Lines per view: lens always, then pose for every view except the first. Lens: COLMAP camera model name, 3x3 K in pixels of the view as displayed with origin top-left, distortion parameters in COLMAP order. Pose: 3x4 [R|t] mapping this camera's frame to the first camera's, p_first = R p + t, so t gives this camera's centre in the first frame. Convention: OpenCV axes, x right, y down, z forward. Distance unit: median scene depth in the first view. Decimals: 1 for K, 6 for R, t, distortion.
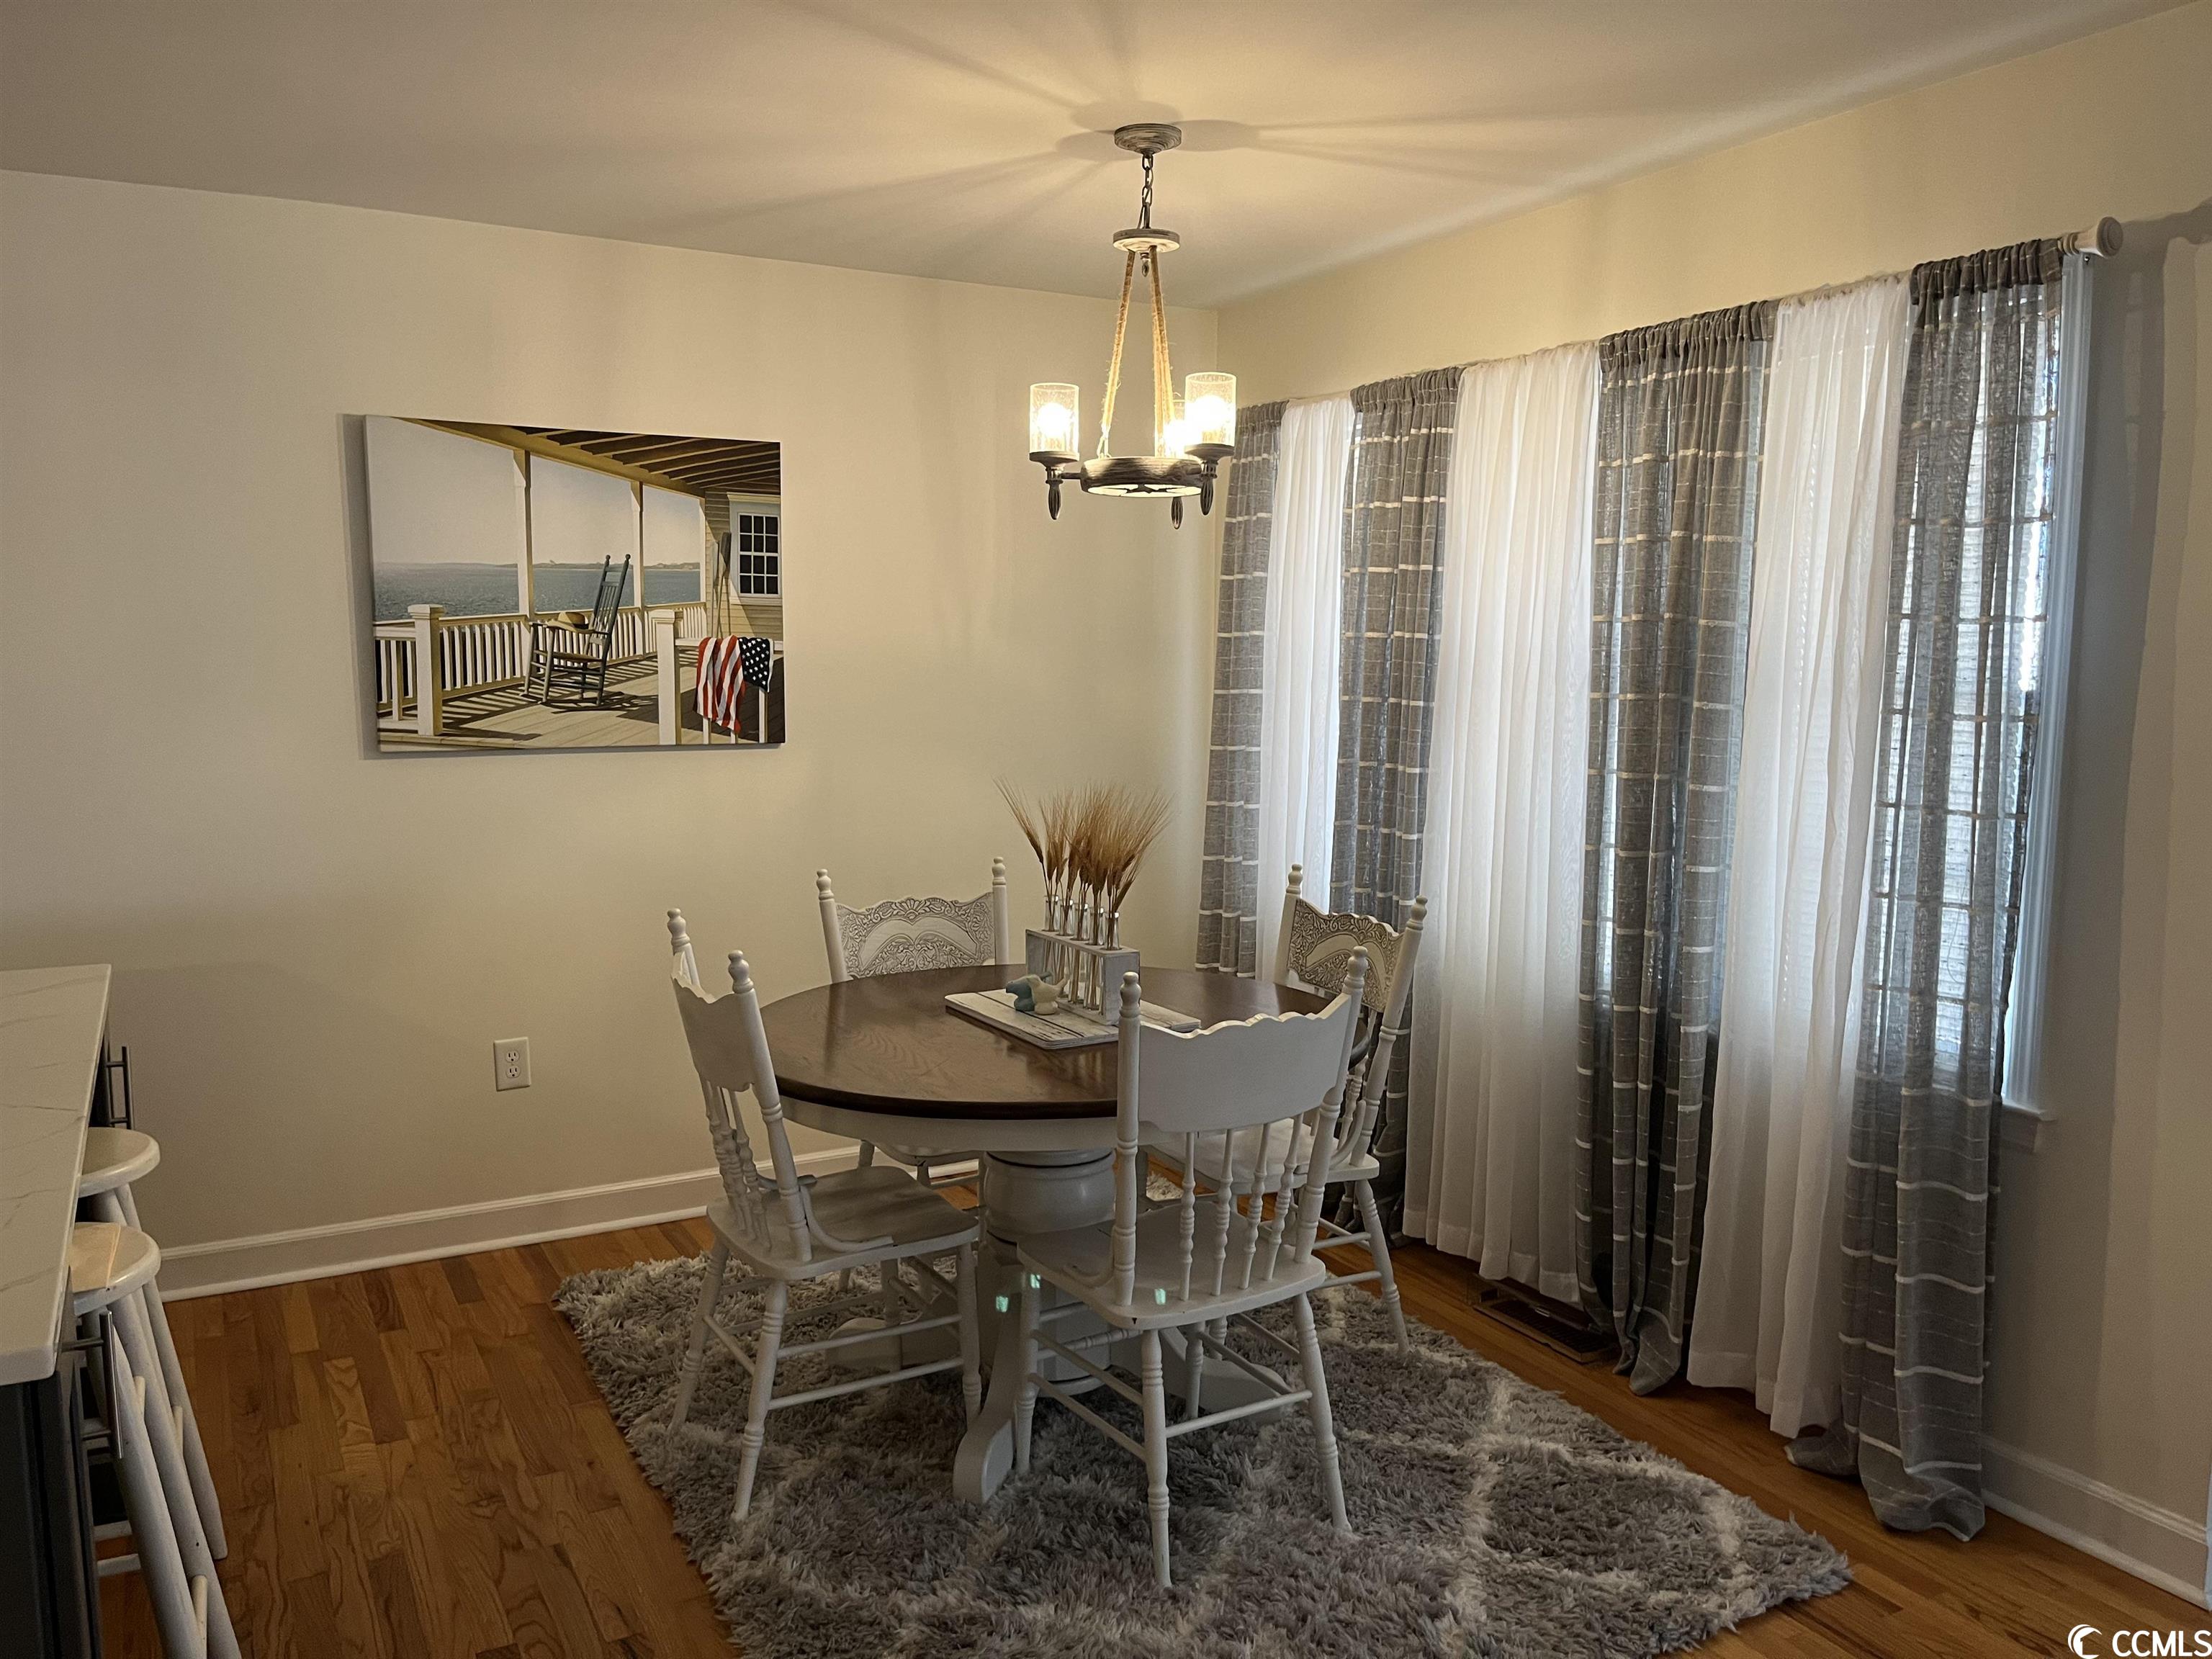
lens RADIAL K [[1696.3, 0, 1107.0], [0, 1696.3, 838.7], [0, 0, 1]] dist [0.058924, -0.084499]
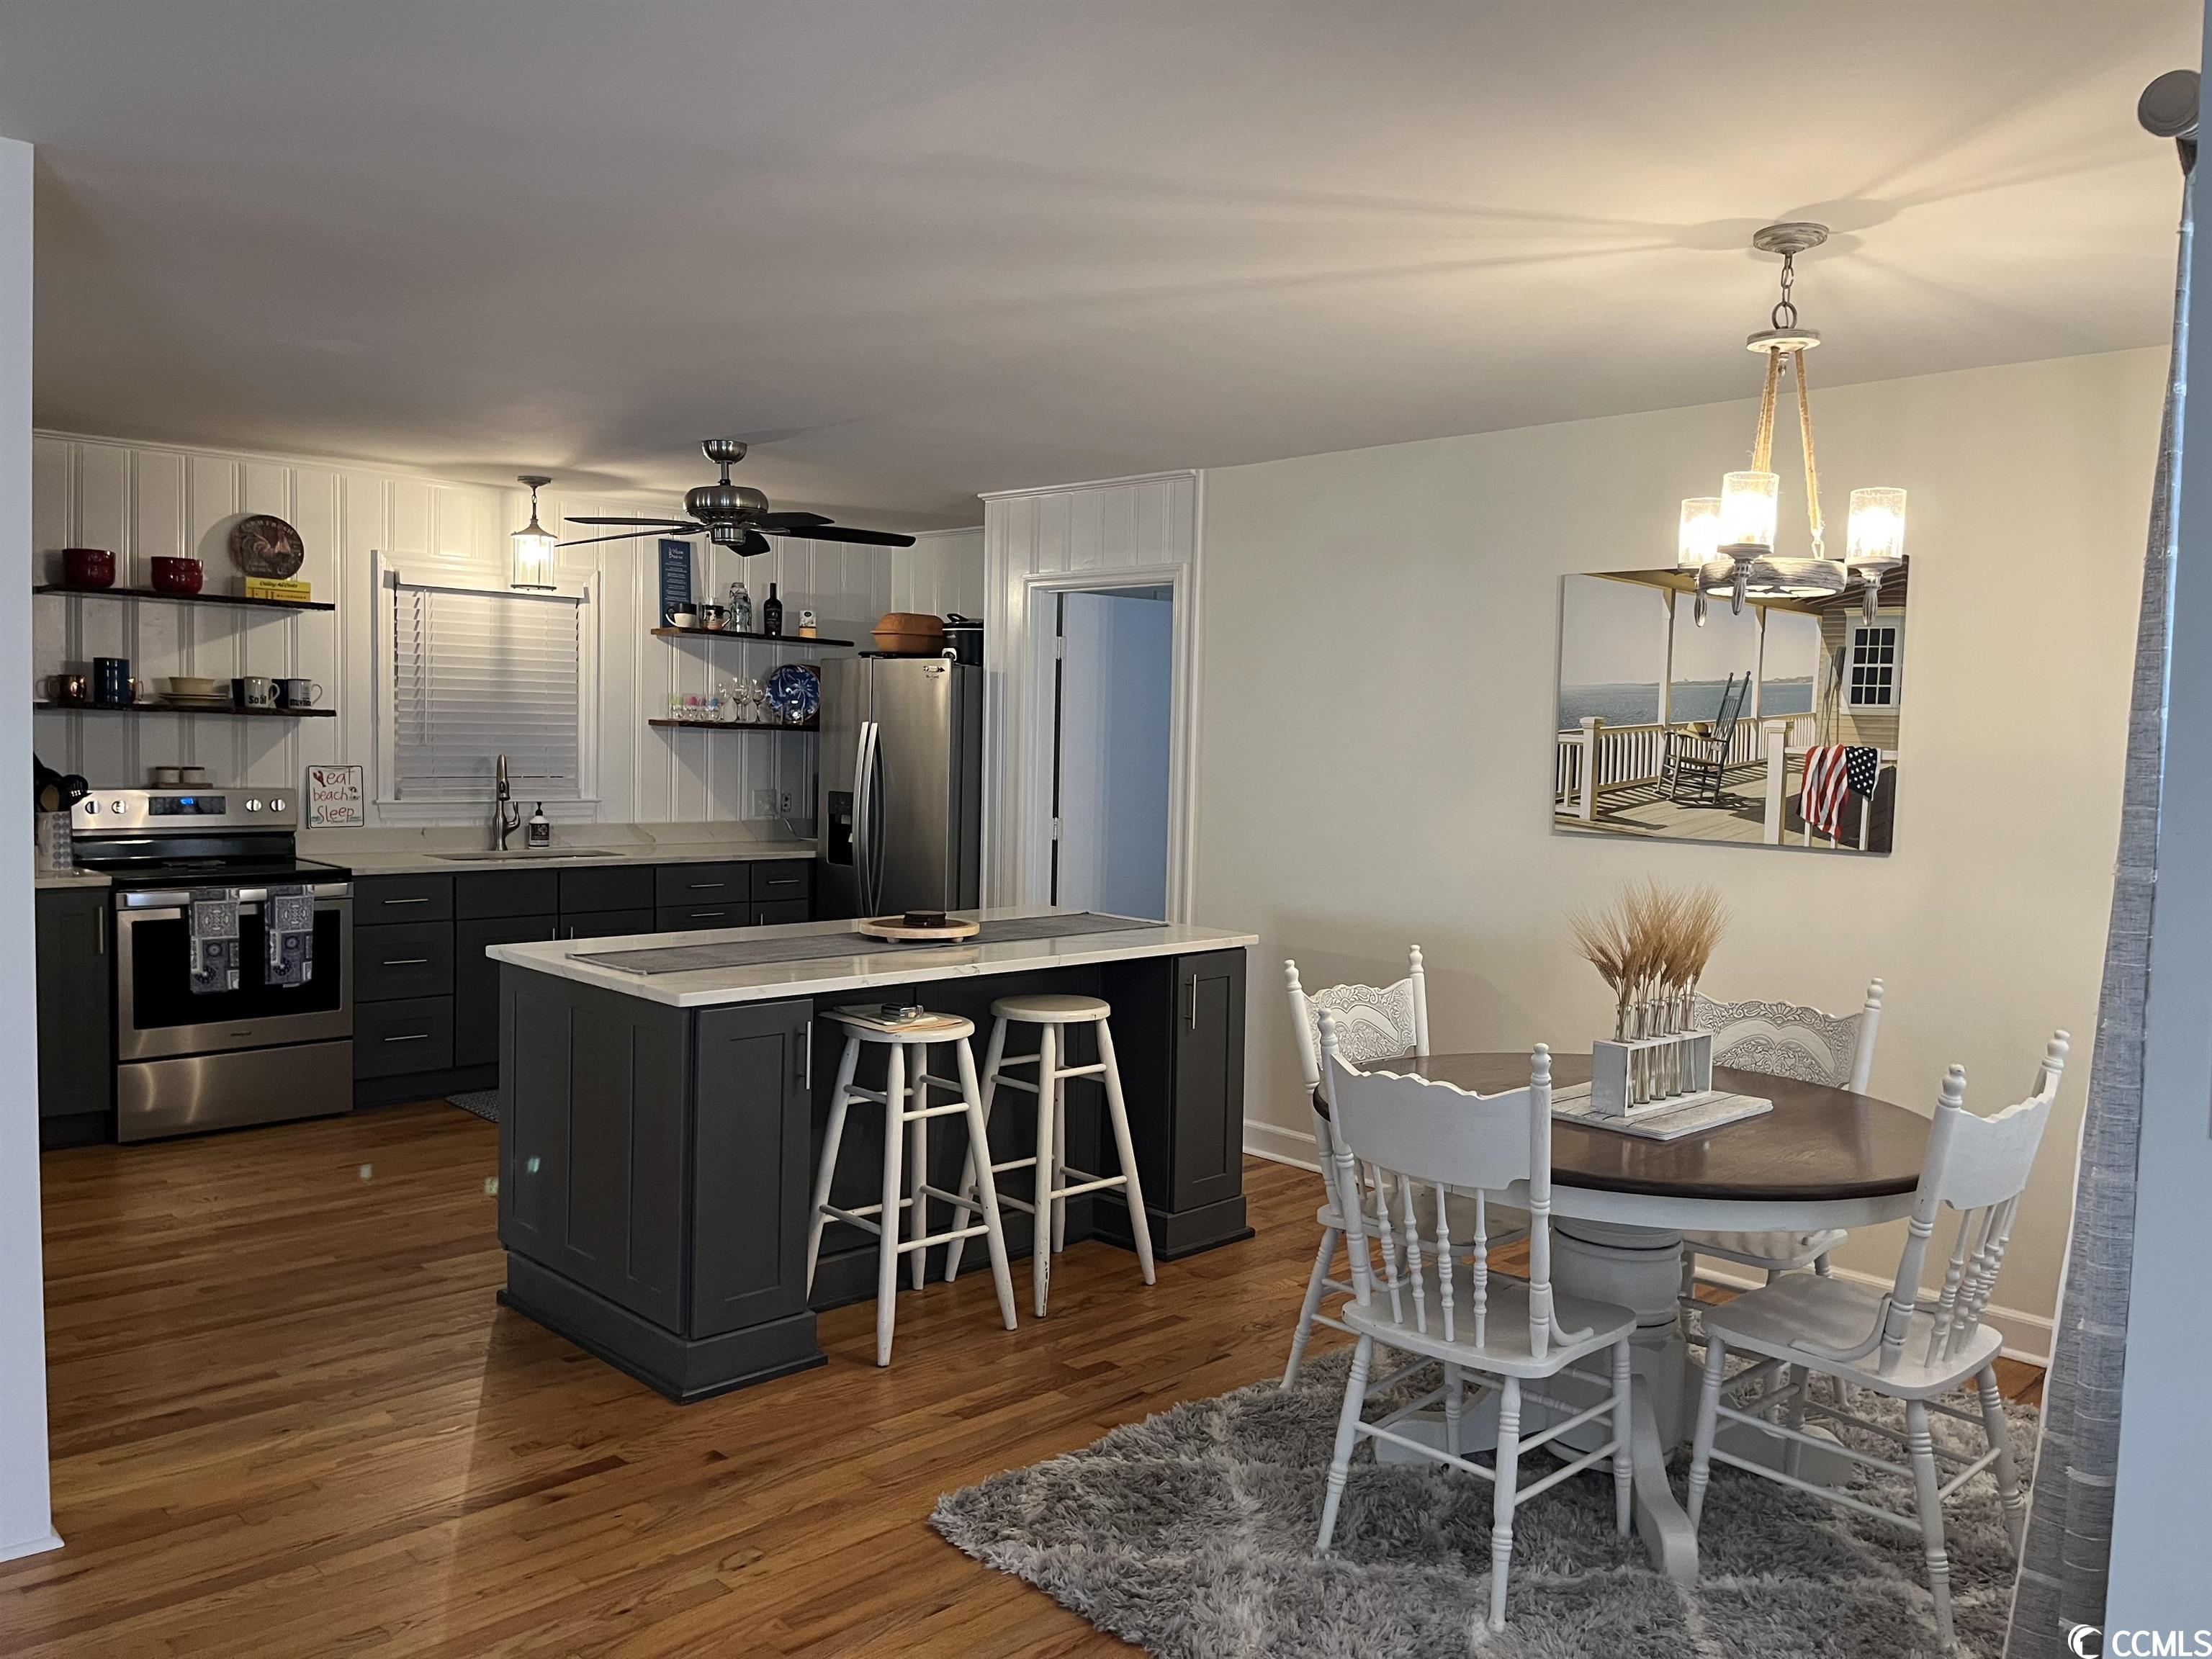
lens RADIAL K [[1696.3, 0, 1107.0], [0, 1696.3, 838.7], [0, 0, 1]] dist [0.058924, -0.084499]
pose [[0.260870, 0.063903, -0.963257, 0.697448], [-0.133177, 0.990649, 0.029653, -0.035432], [0.956144, 0.120548, 0.266941, 0.314584]]
